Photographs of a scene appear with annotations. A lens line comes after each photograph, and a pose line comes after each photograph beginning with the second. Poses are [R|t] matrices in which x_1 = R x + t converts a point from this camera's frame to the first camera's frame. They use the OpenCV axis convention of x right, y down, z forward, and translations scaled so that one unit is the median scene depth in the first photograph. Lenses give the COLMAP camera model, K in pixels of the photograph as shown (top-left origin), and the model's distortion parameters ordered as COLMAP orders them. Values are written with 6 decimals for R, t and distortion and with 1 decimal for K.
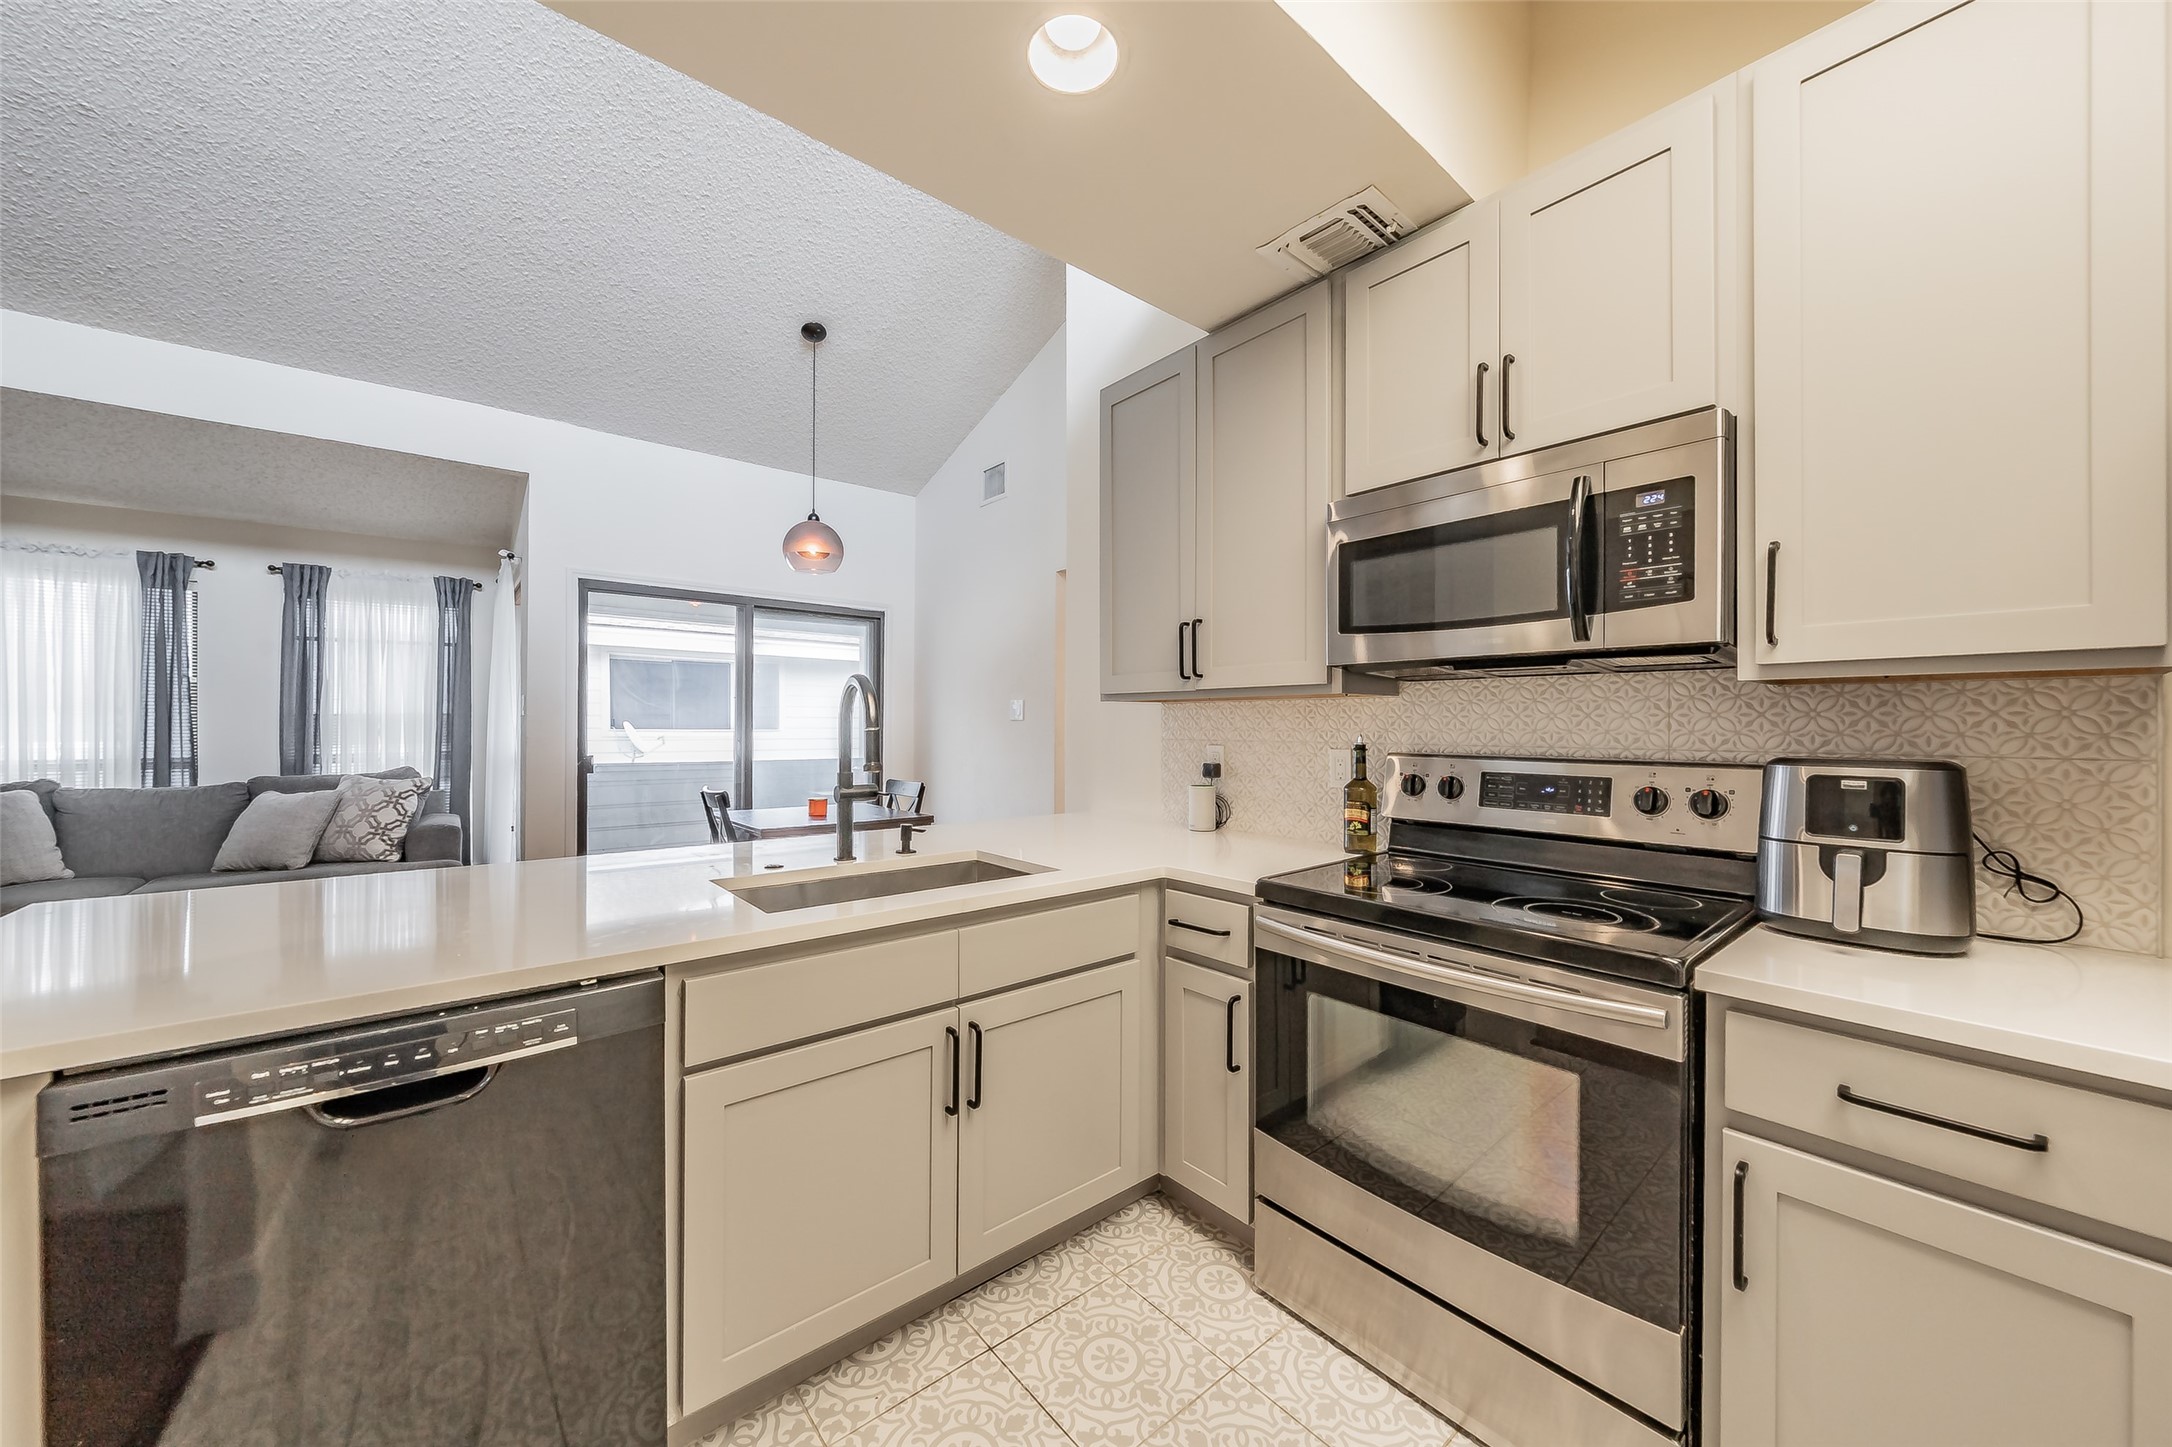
lens RADIAL K [[764.2, 0, 1061.2], [0, 764.2, 722.2], [0, 0, 1]] dist [-0.003557, 0.000936]
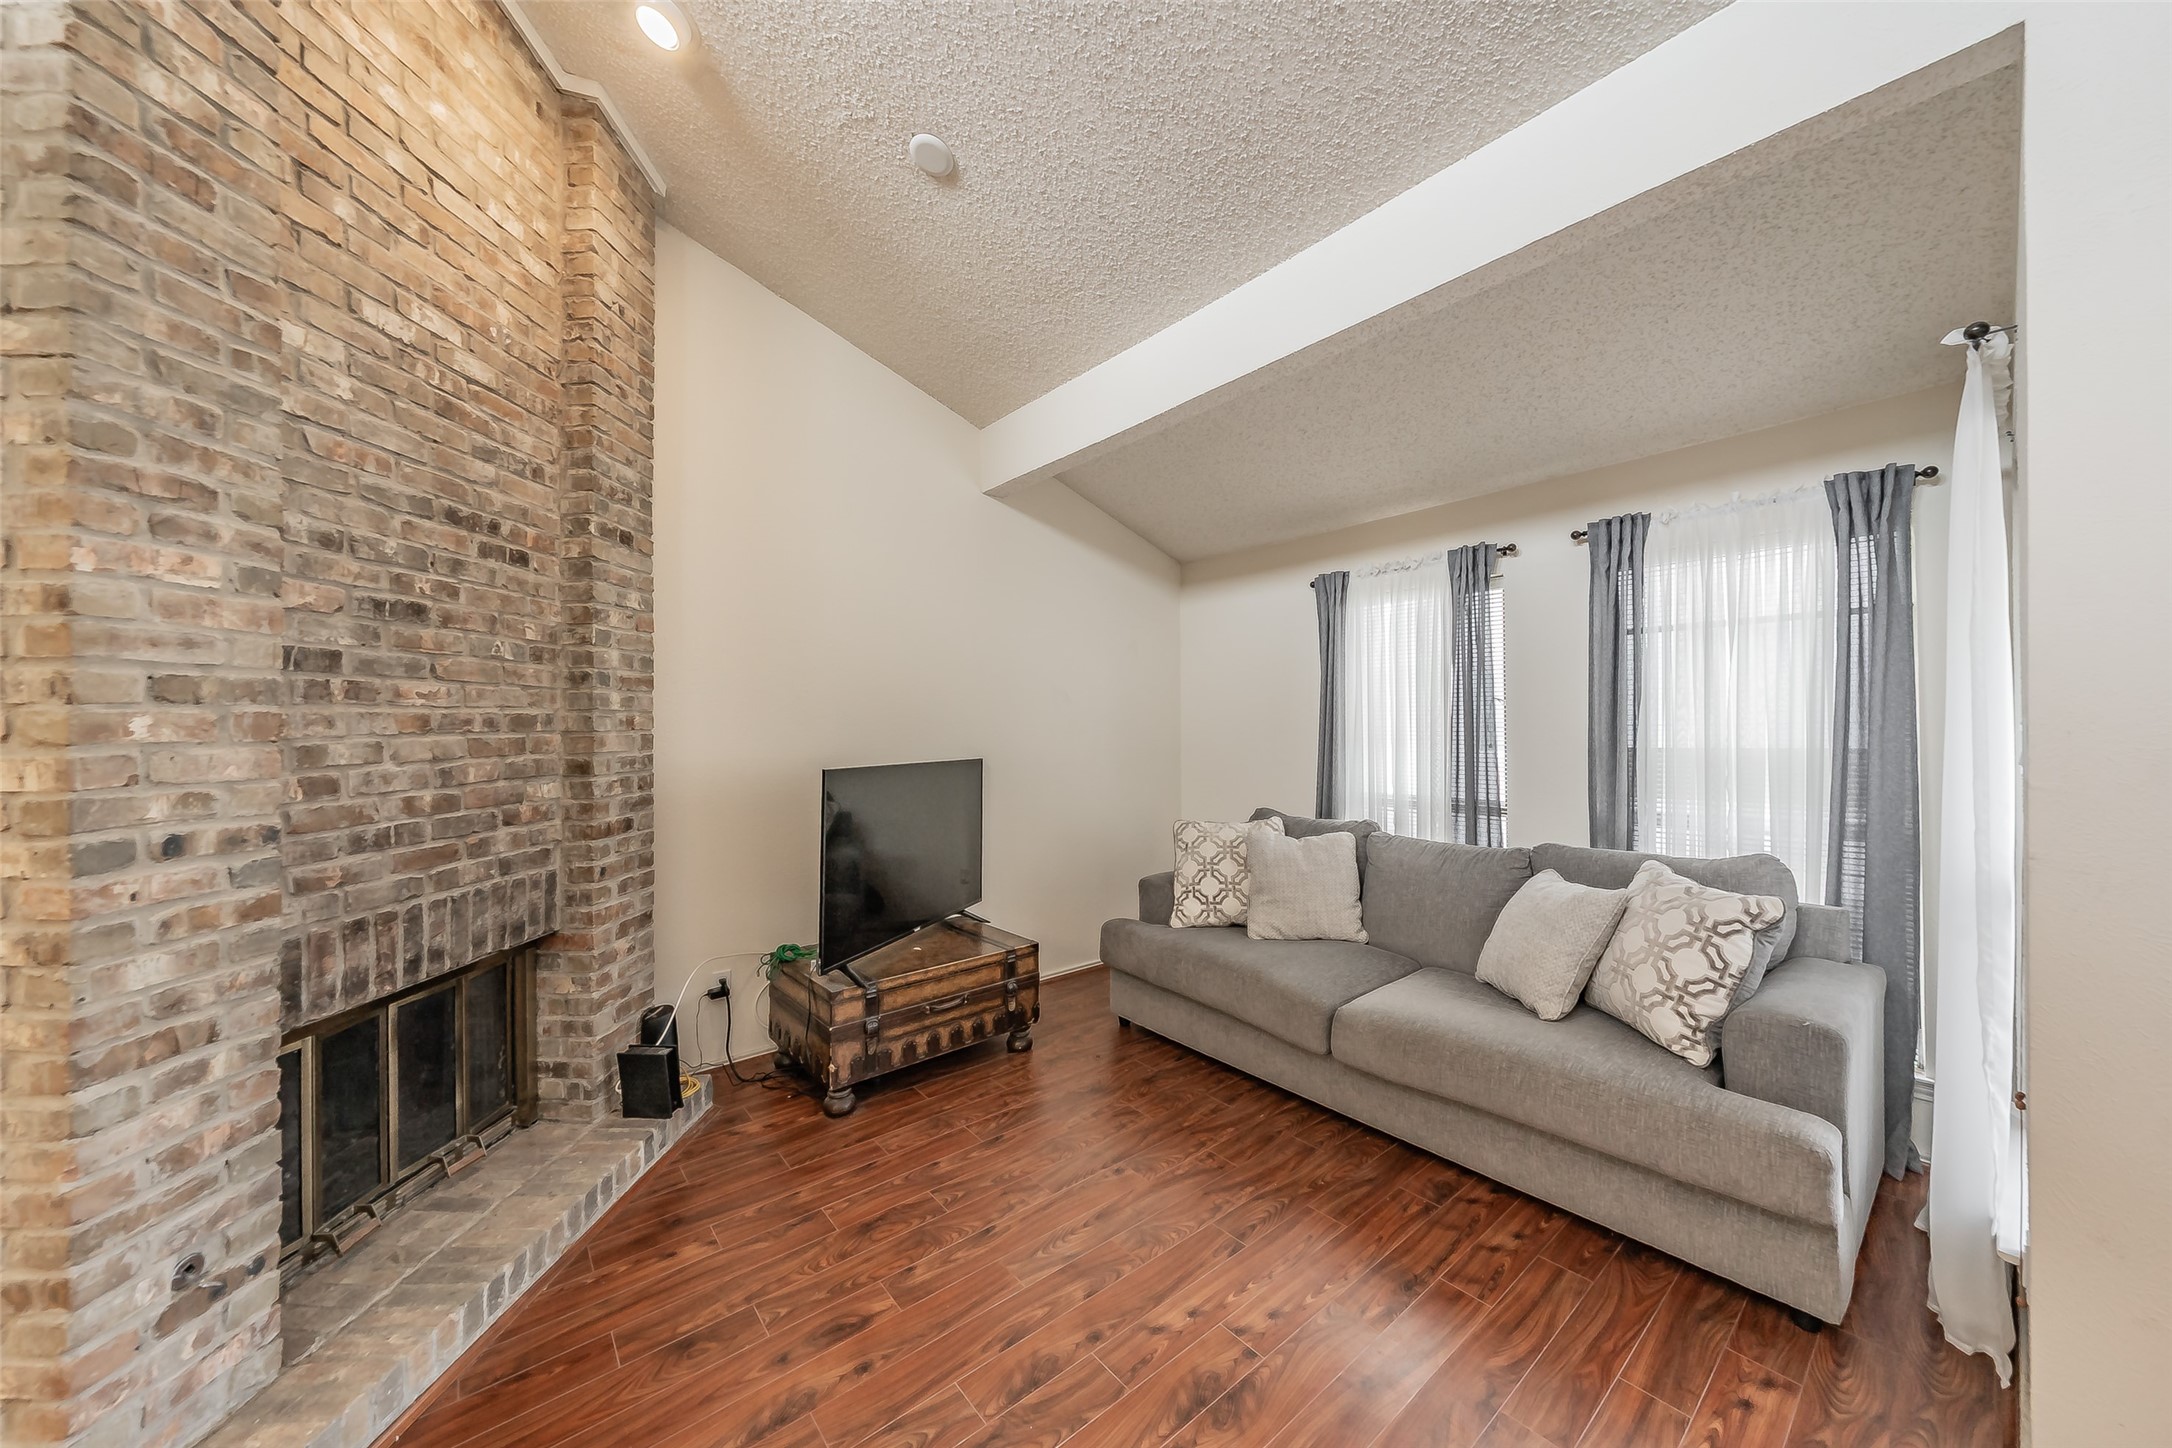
lens RADIAL K [[764.2, 0, 1092.2], [0, 764.2, 717.4], [0, 0, 1]] dist [-0.003557, 0.000936]
pose [[0.015106, -0.011002, -0.999825, -0.500904], [0.004026, 0.999932, -0.010943, -0.045845], [0.999878, -0.003860, 0.015149, 0.776765]]
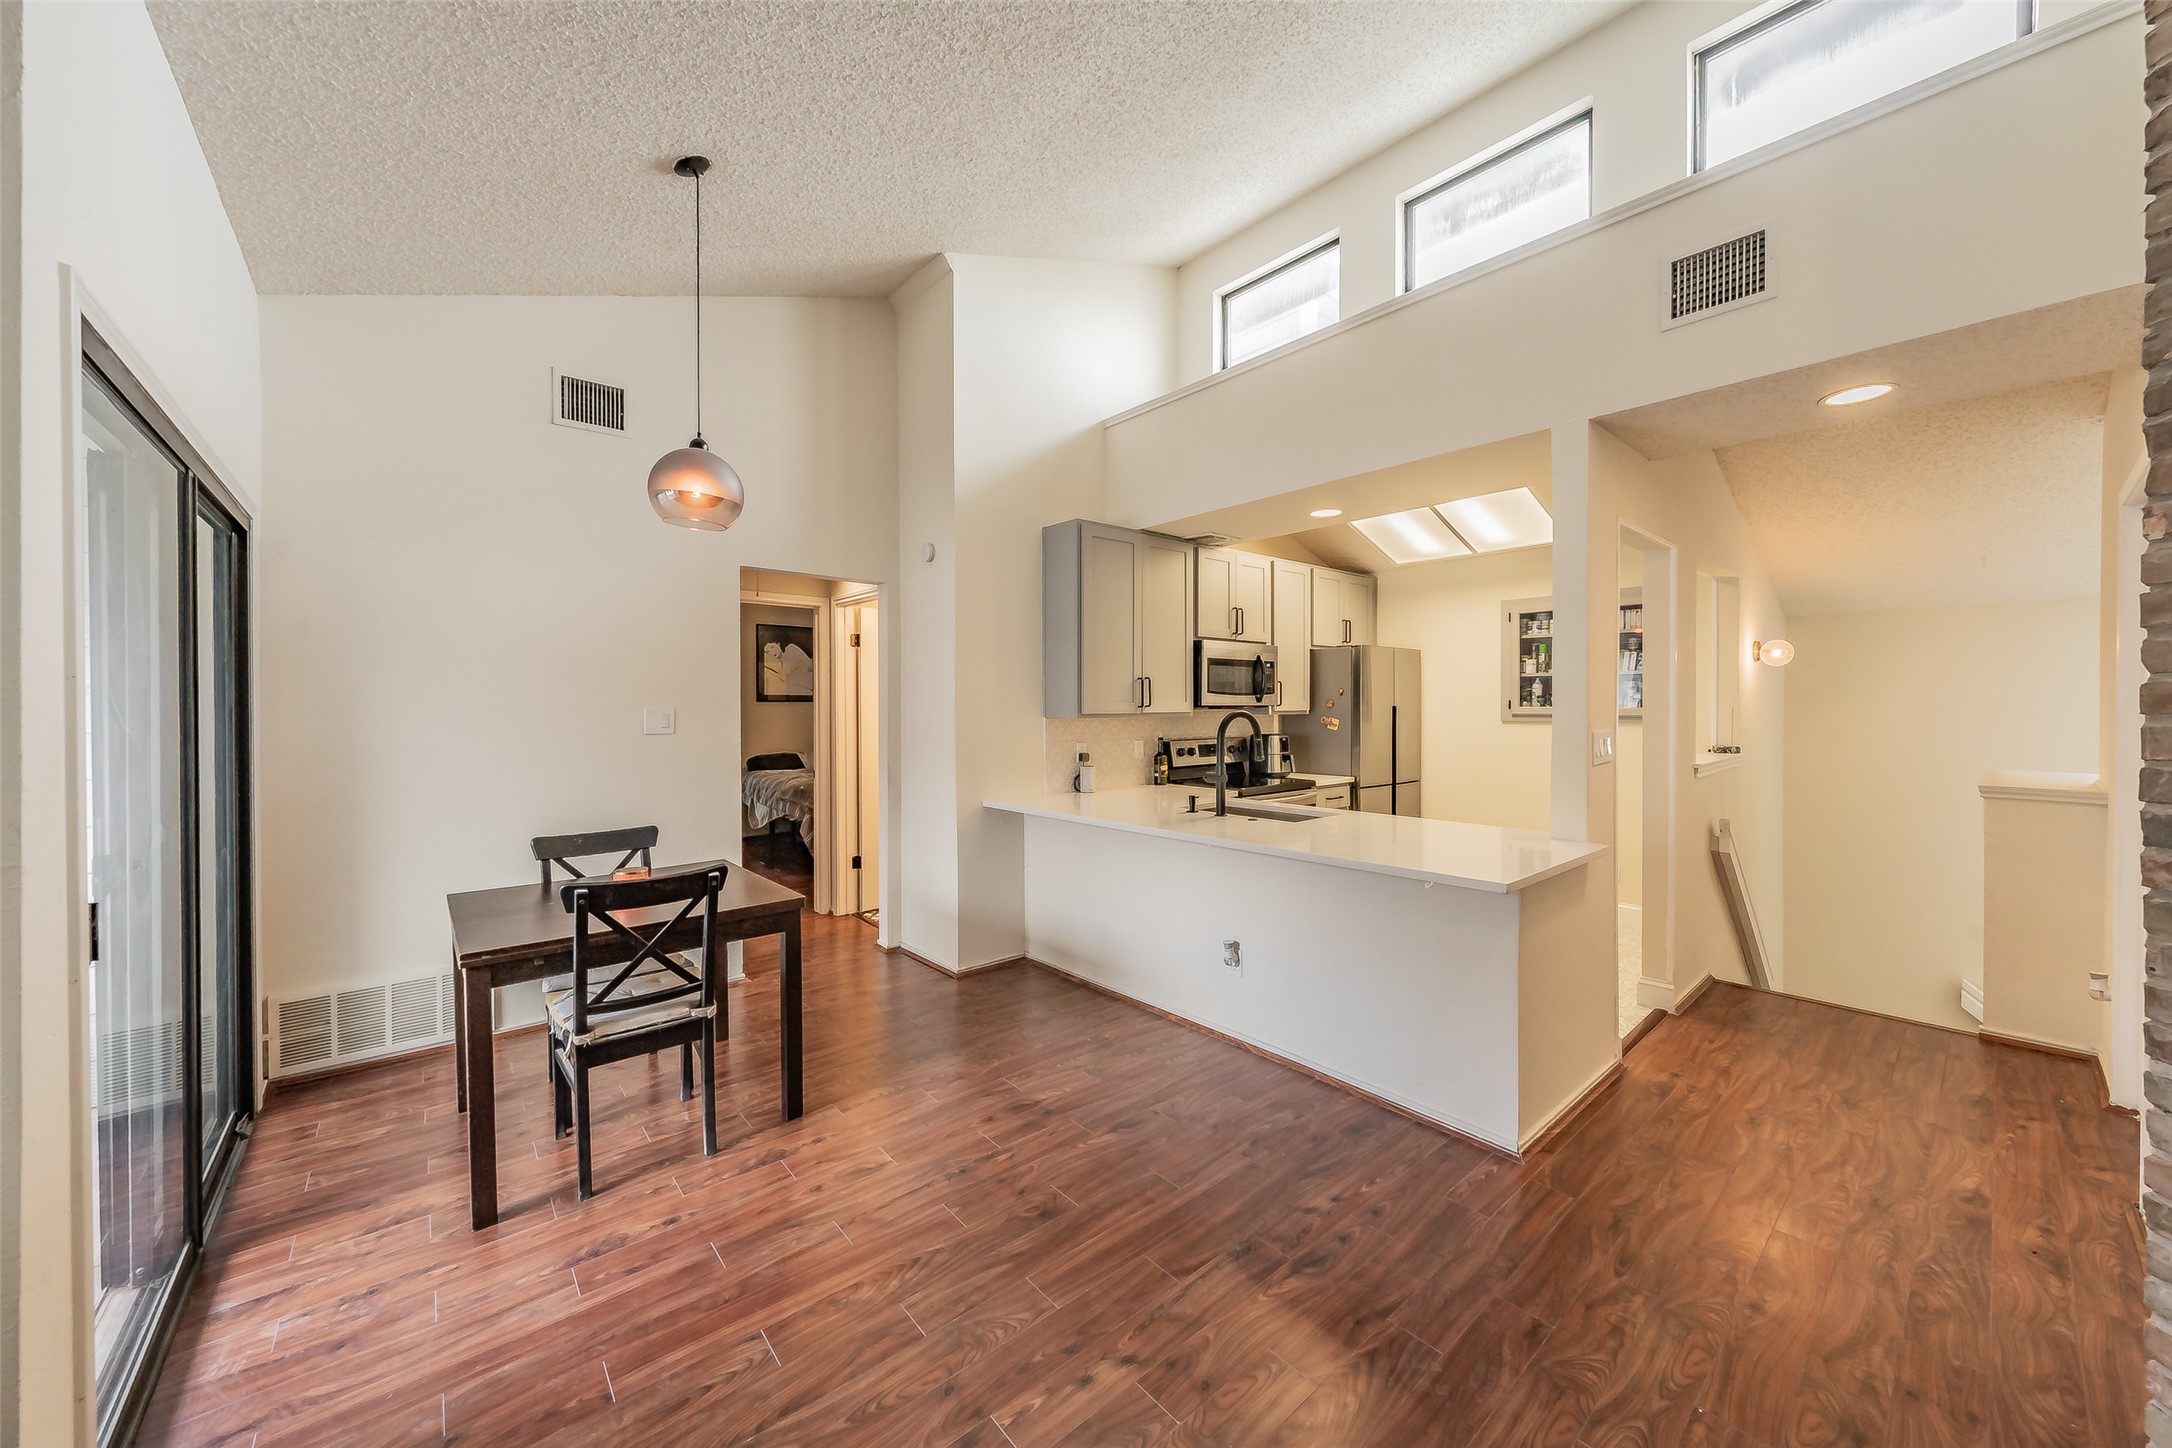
lens RADIAL K [[807.7, 0, 1101.8], [0, 807.7, 712.5], [0, 0, 1]] dist [-0.008399, 0.000511]
pose [[-0.037016, -0.010029, 0.999264, -1.287868], [0.004322, 0.999939, 0.010196, -0.044843], [-0.999305, 0.004696, -0.036970, 0.813507]]
